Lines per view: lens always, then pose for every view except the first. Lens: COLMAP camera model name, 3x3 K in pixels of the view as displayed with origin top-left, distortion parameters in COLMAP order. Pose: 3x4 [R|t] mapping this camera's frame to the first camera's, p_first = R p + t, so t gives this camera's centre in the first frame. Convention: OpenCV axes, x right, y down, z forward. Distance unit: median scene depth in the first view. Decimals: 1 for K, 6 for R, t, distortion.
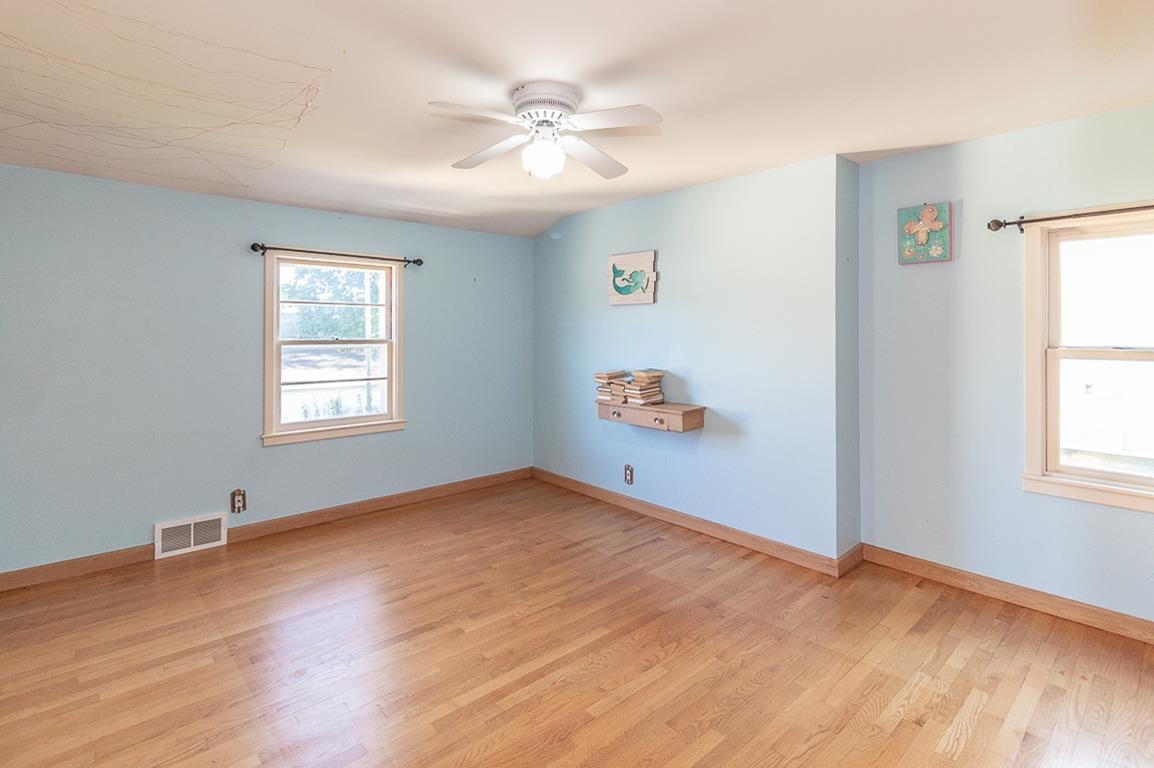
lens RADIAL K [[557.2, 0, 604.0], [0, 557.2, 329.1], [0, 0, 1]] dist [-0.001224, -0.000033]
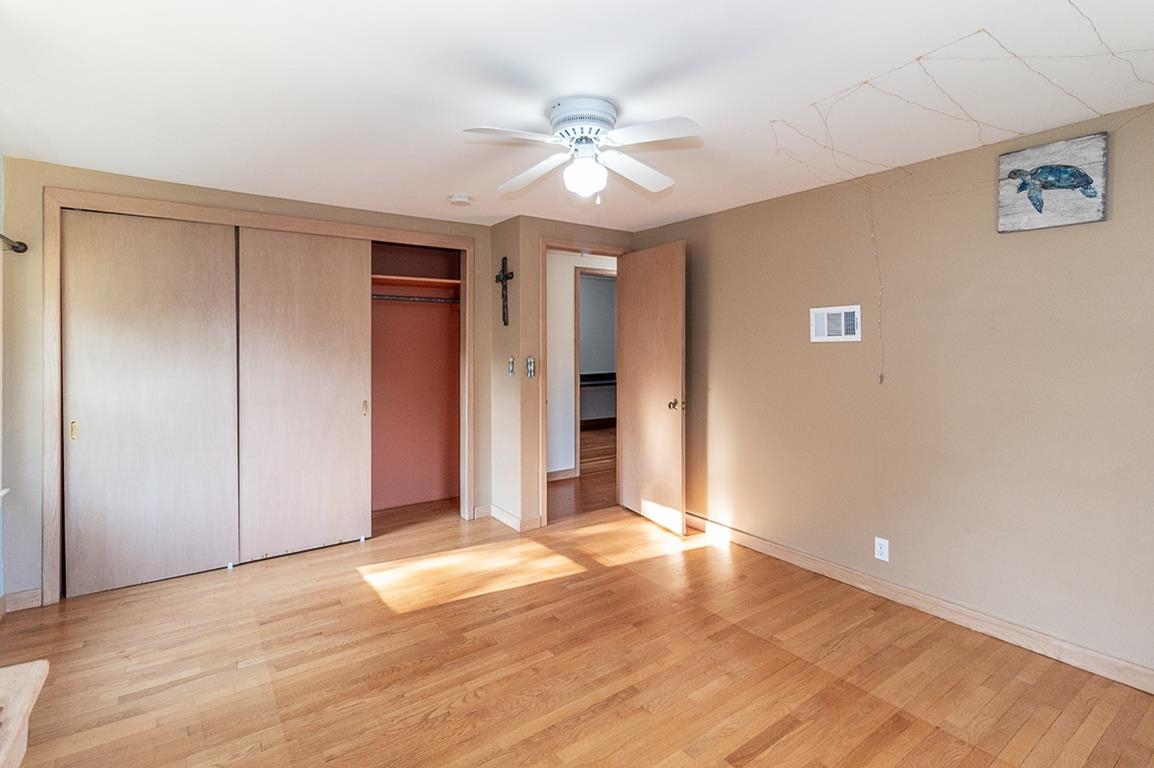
lens RADIAL K [[546.3, 0, 576.3], [0, 546.3, 340.1], [0, 0, 1]] dist [-0.000973, 0.000306]
pose [[-0.987117, -0.001996, 0.159989, -0.175906], [-0.003173, 0.999970, -0.007098, -0.008830], [-0.159970, -0.007514, -0.987093, 1.391162]]
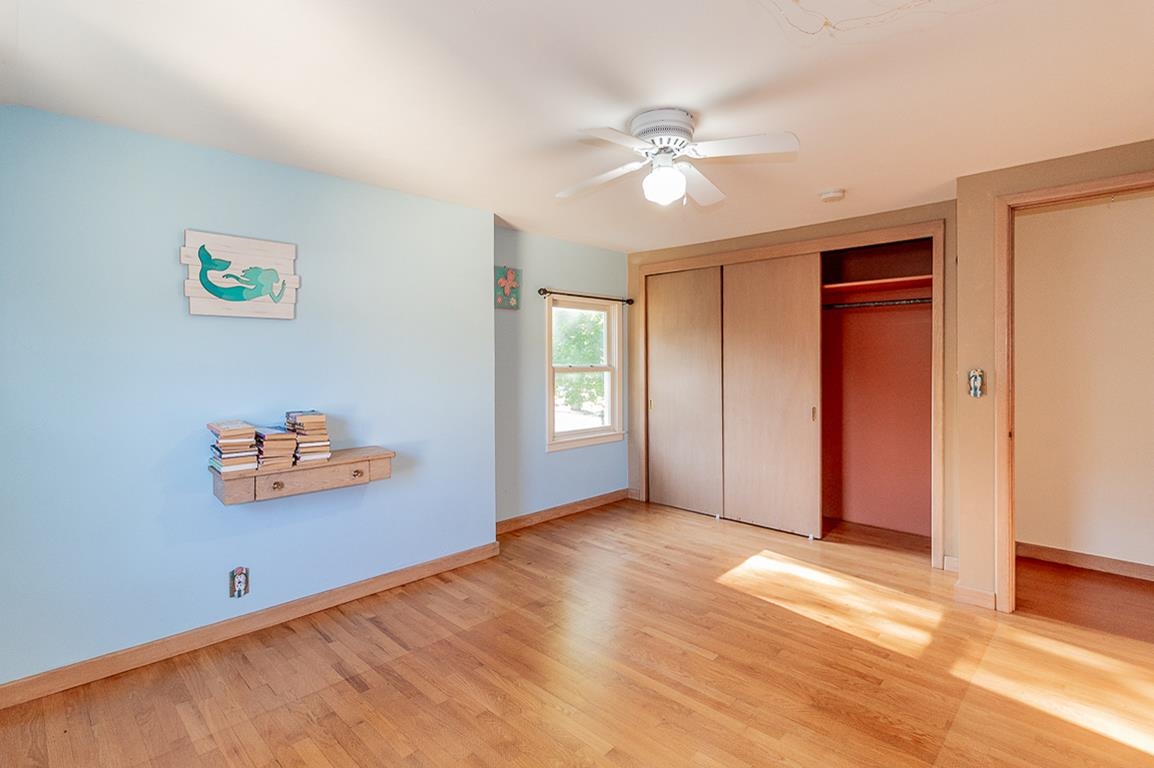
lens RADIAL K [[541.8, 0, 571.4], [0, 541.8, 361.5], [0, 0, 1]] dist [0.001426, 0.000414]
pose [[-0.013686, -0.008236, 0.999872, -0.782736], [0.000036, 0.999966, 0.008237, 0.002504], [-0.999906, 0.000149, -0.013685, 0.841627]]
